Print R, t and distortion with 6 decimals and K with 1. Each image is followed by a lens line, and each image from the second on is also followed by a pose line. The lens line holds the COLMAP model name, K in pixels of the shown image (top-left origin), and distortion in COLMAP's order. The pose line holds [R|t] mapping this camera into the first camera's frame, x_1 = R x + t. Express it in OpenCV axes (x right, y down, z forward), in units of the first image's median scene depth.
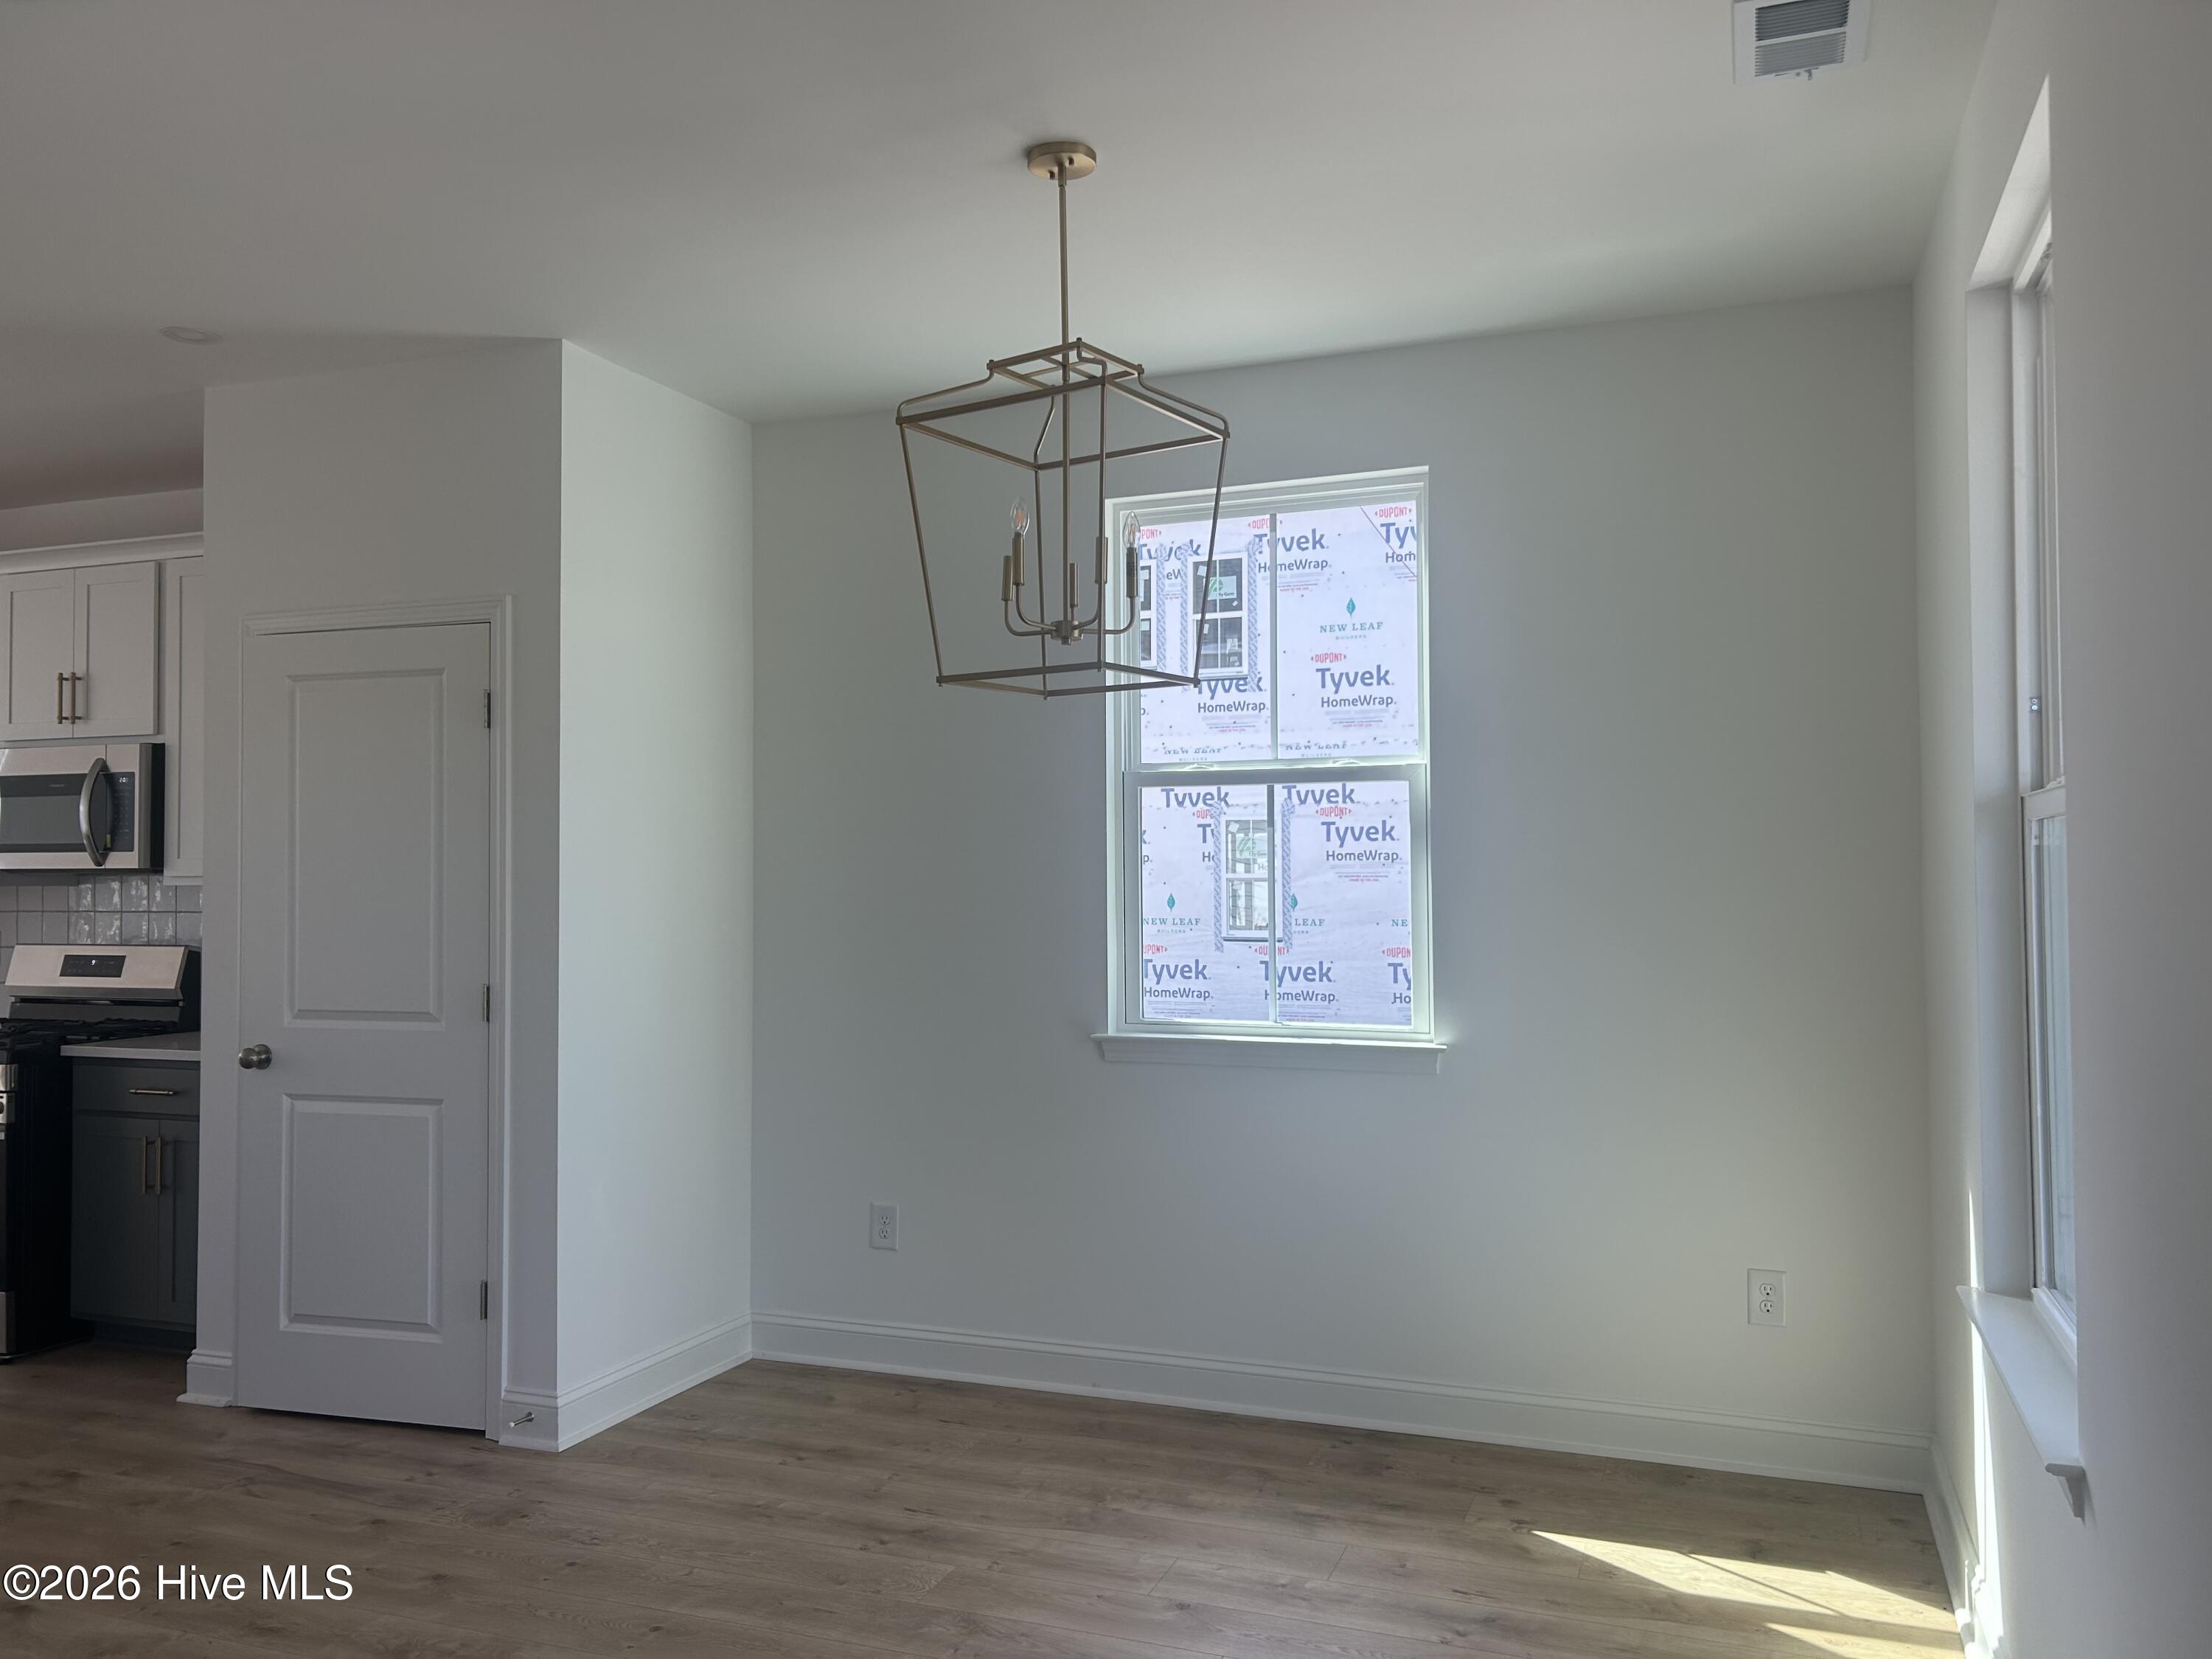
lens RADIAL K [[1670.4, 0, 1099.0], [0, 1670.4, 828.9], [0, 0, 1]] dist [0.042967, -0.045668]
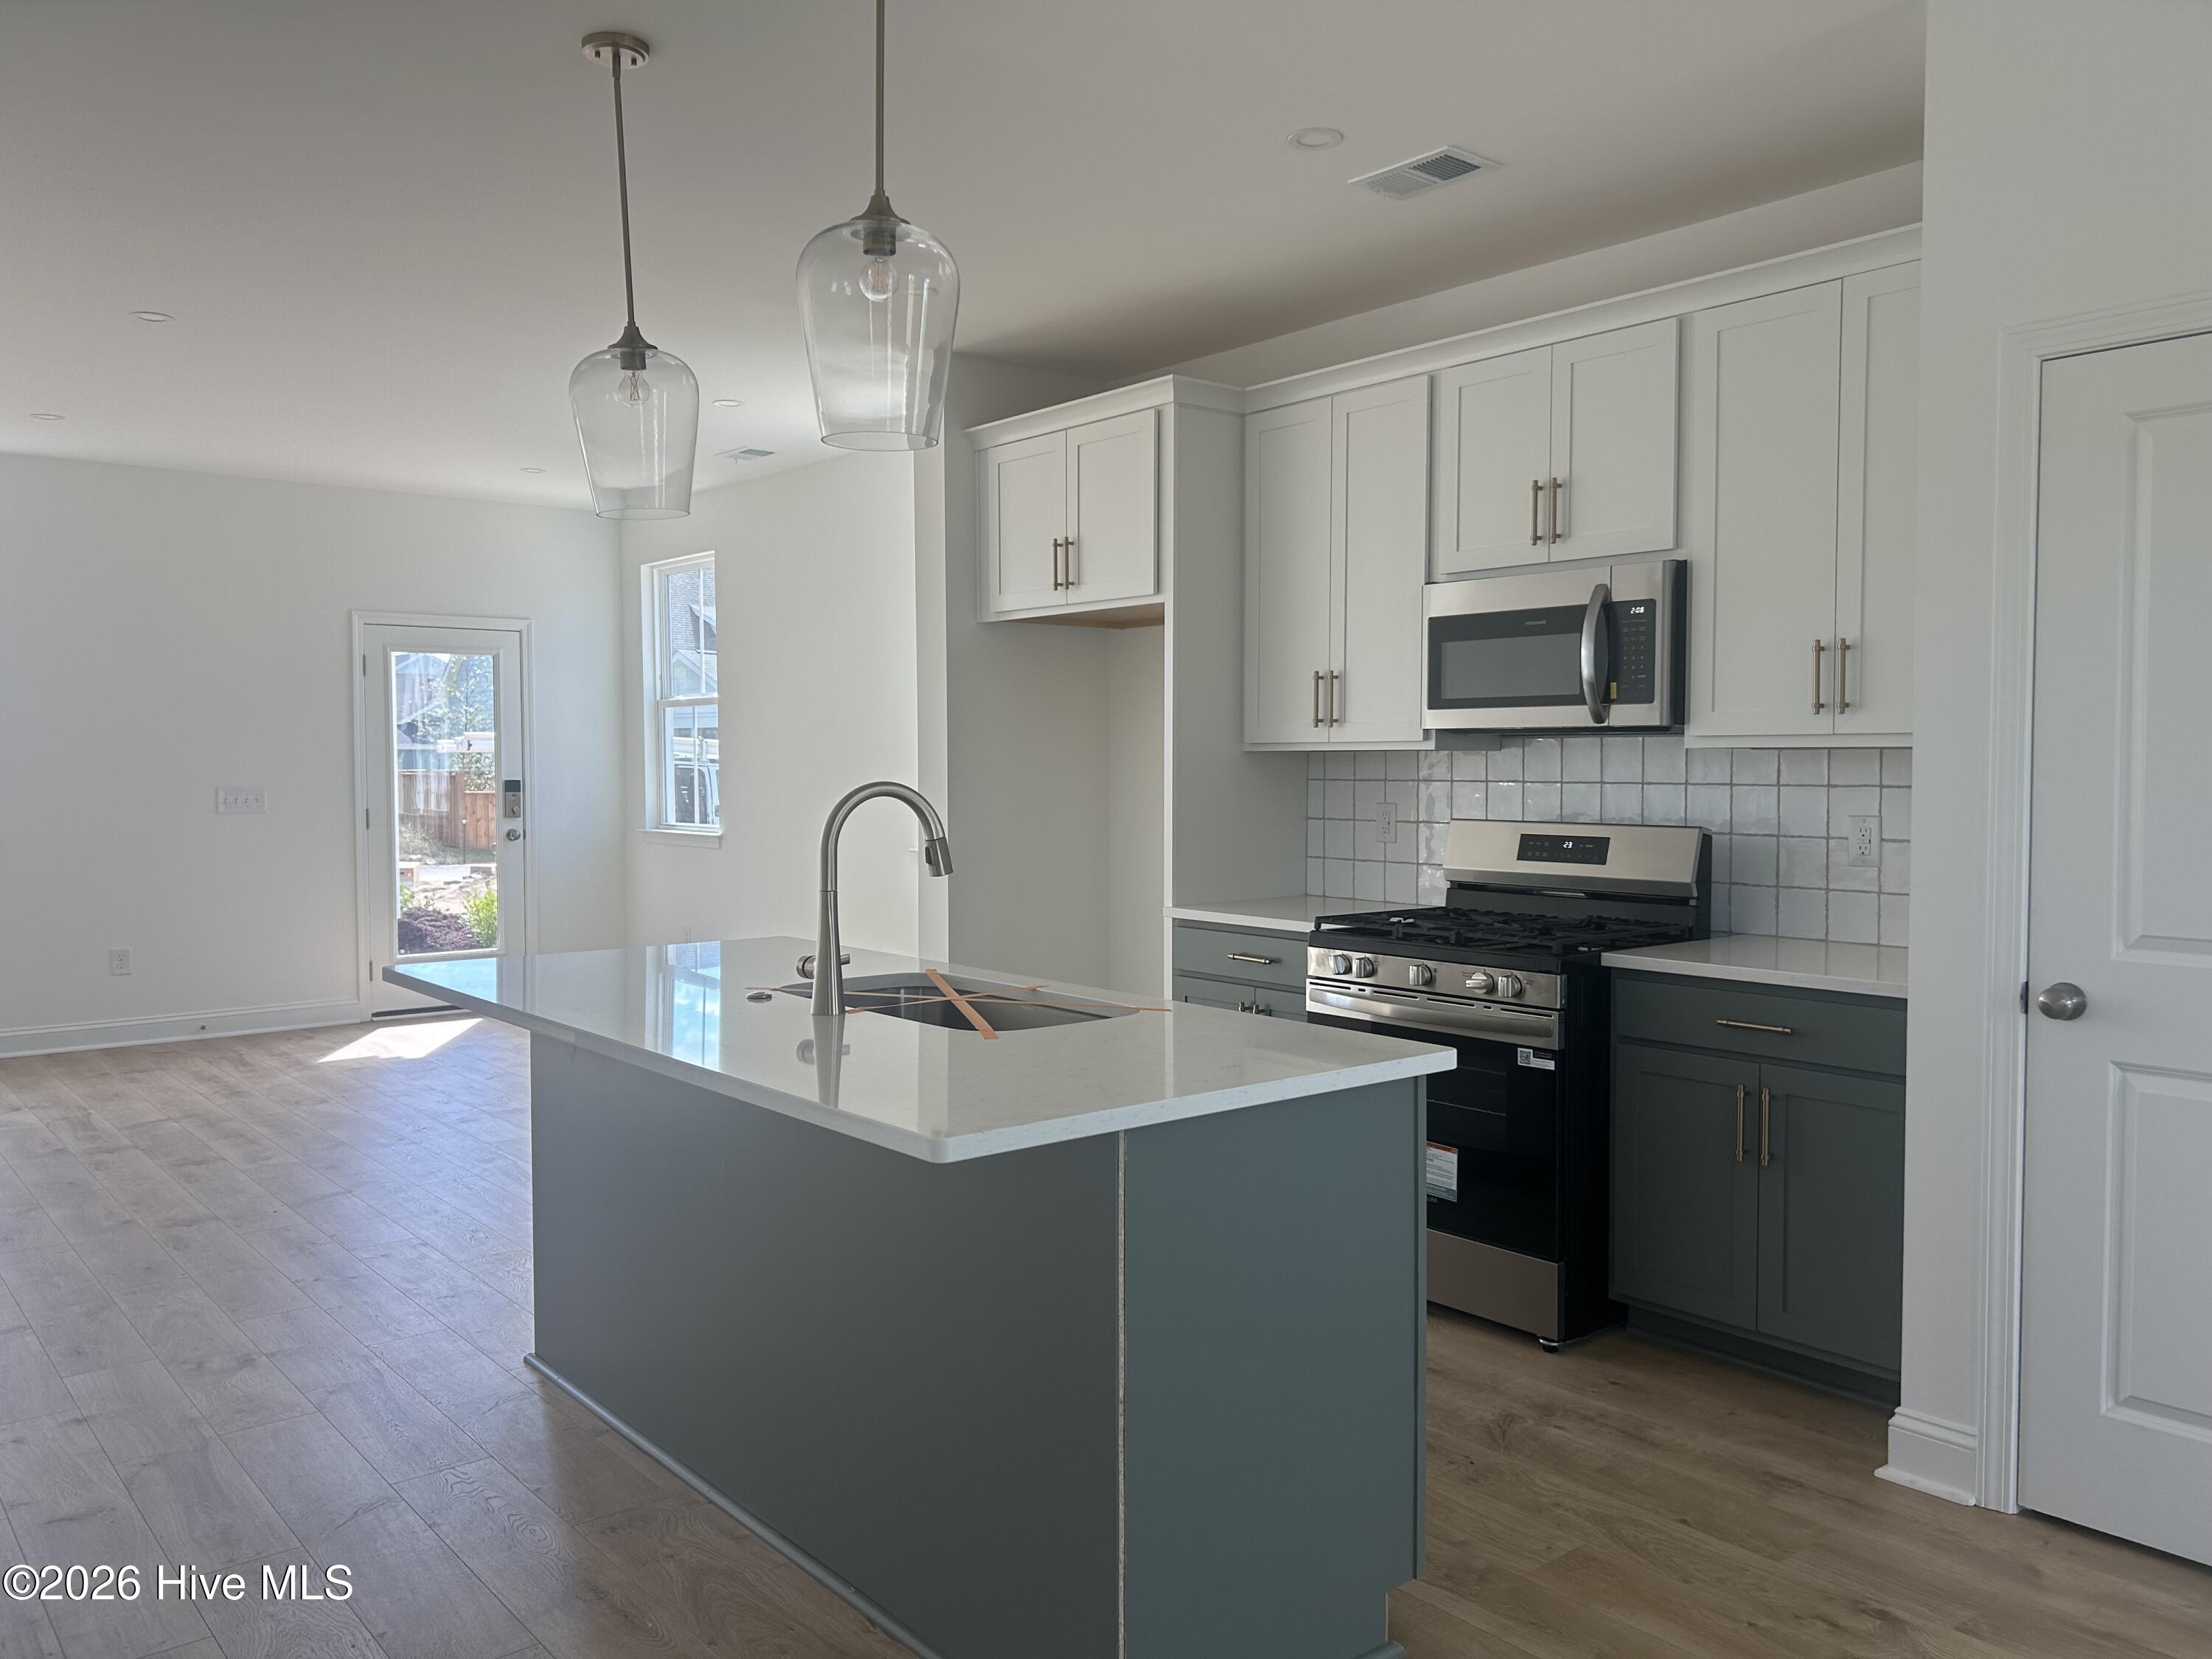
lens RADIAL K [[1670.4, 0, 1099.0], [0, 1670.4, 828.9], [0, 0, 1]] dist [0.042967, -0.045668]
pose [[0.868499, 0.024386, -0.495091, -0.408958], [0.010381, 0.997675, 0.067353, 0.016347], [0.495583, -0.063636, 0.866226, 0.208391]]
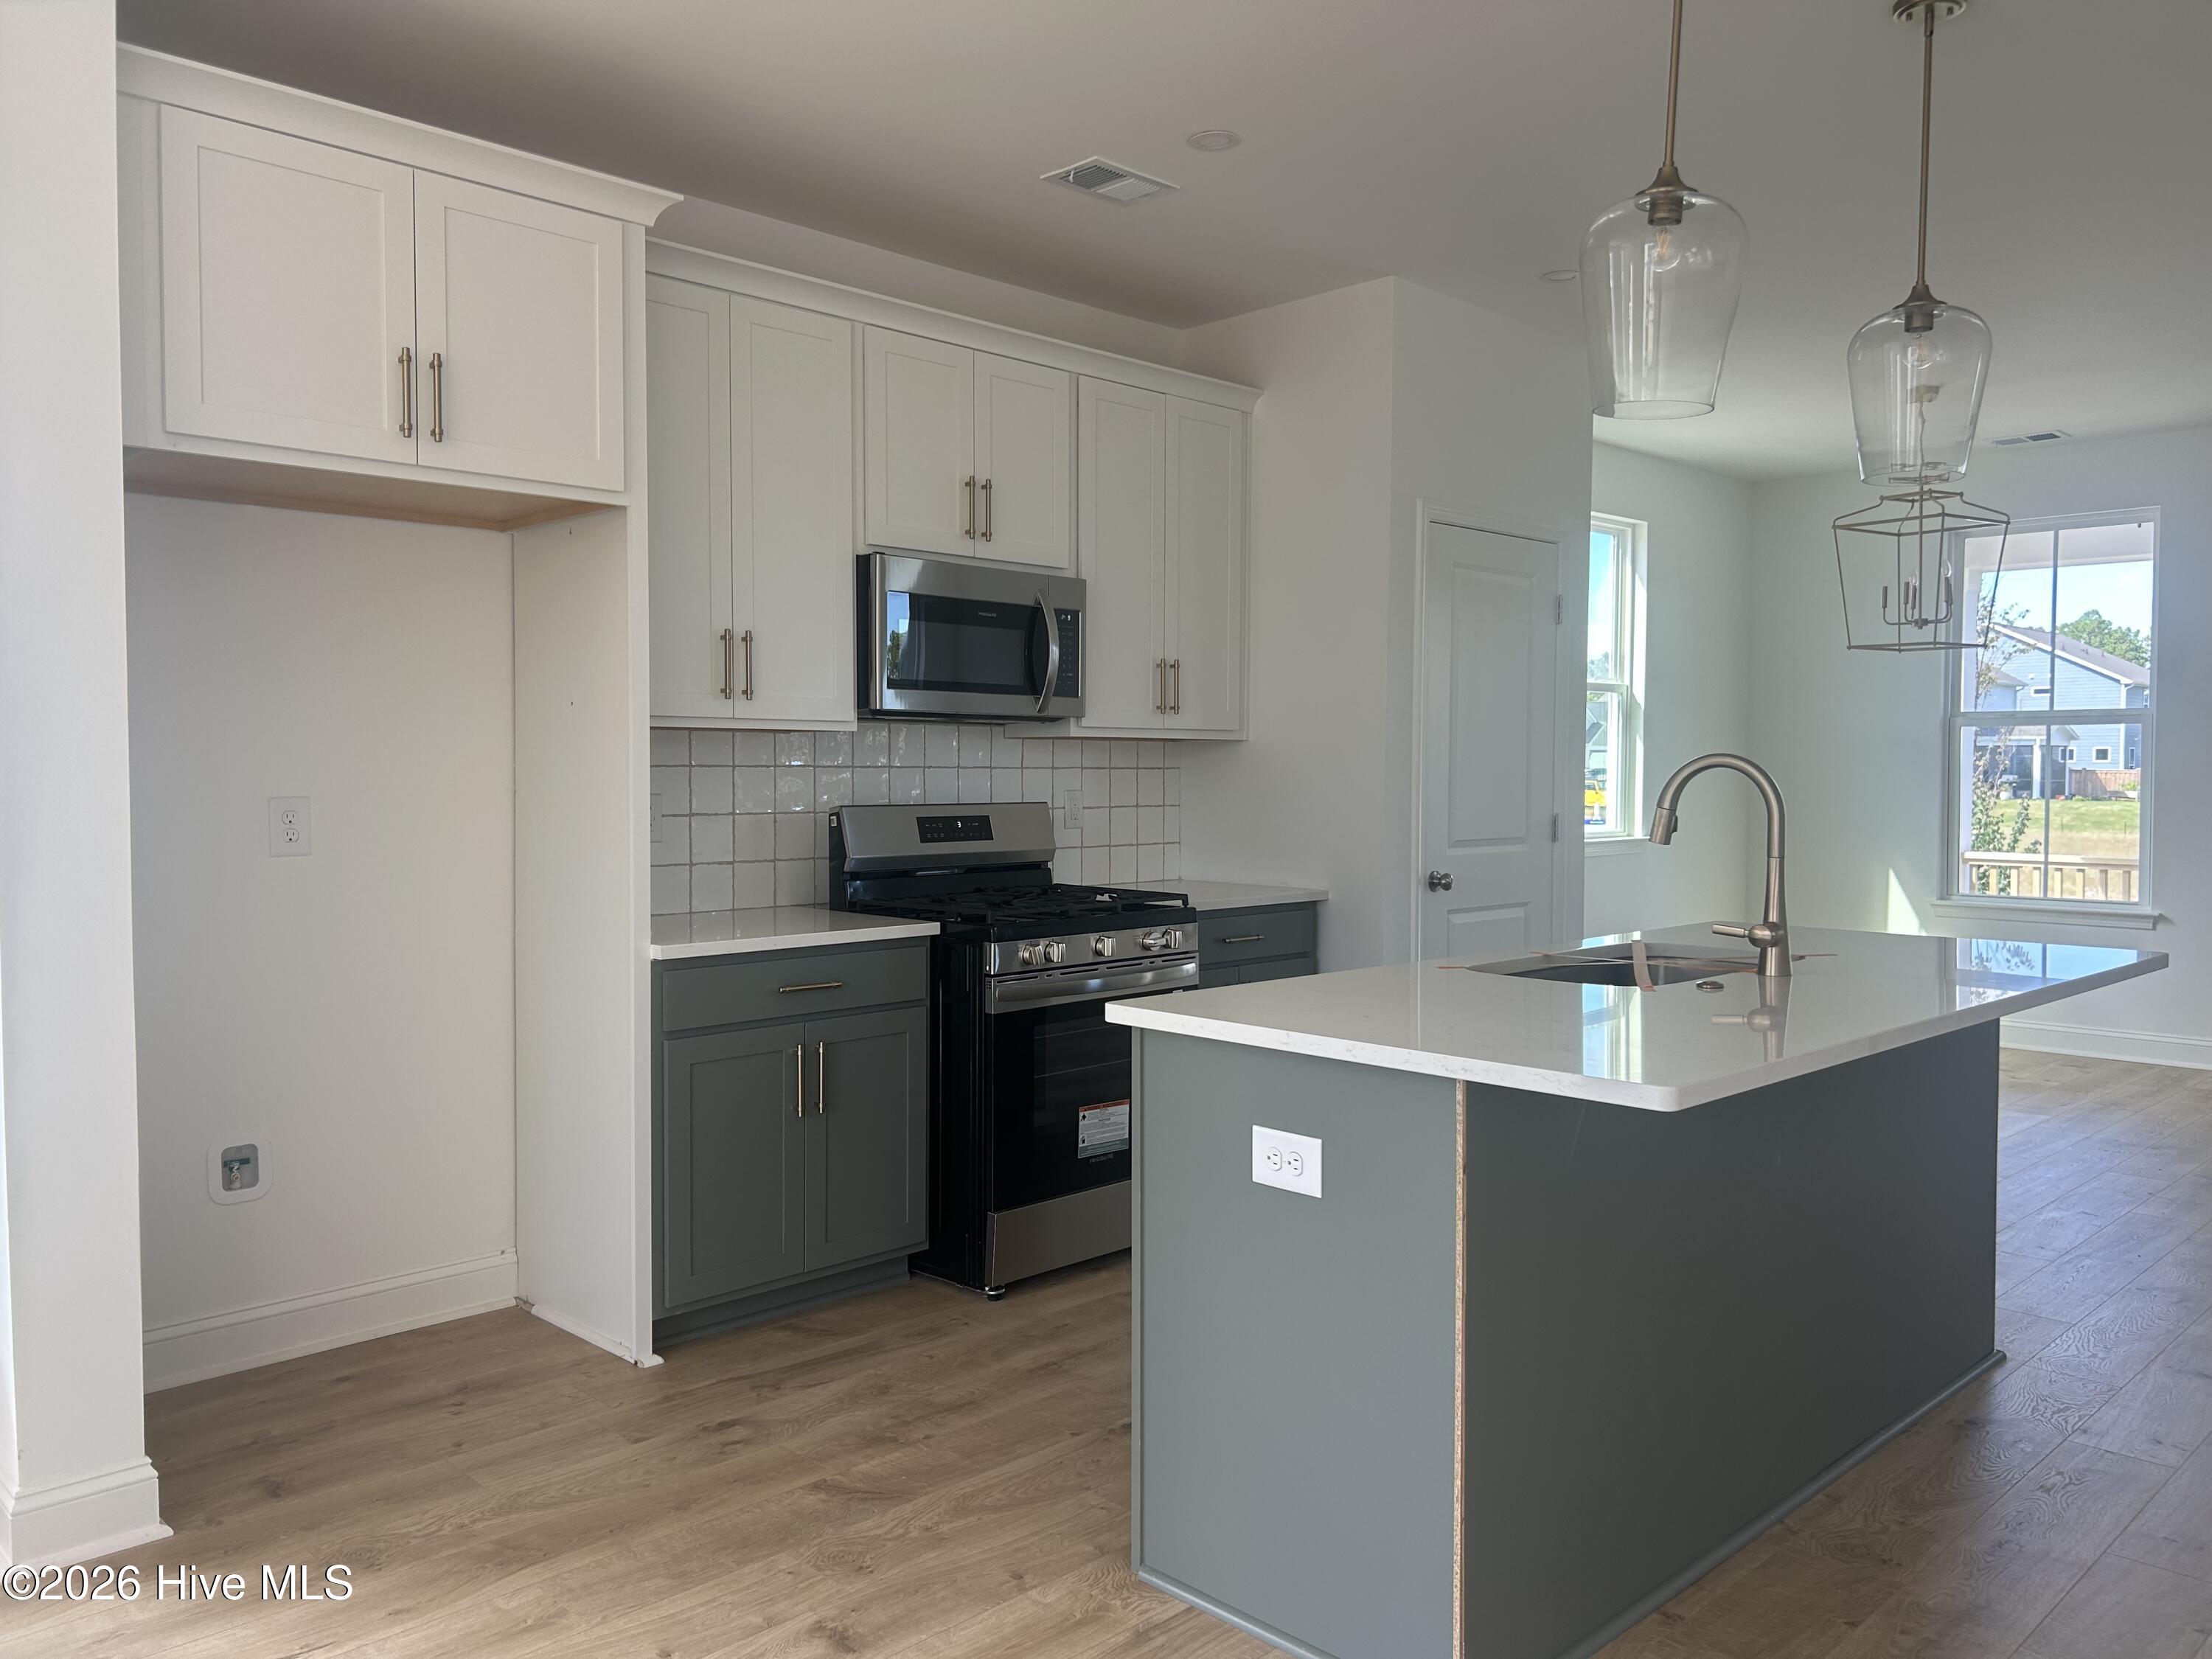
lens RADIAL K [[1670.4, 0, 1099.0], [0, 1670.4, 828.9], [0, 0, 1]] dist [0.042967, -0.045668]
pose [[0.413686, -0.026466, 0.910035, -1.370943], [-0.025330, 0.998856, 0.040563, 0.047095], [-0.910067, -0.039832, 0.412542, 0.609502]]
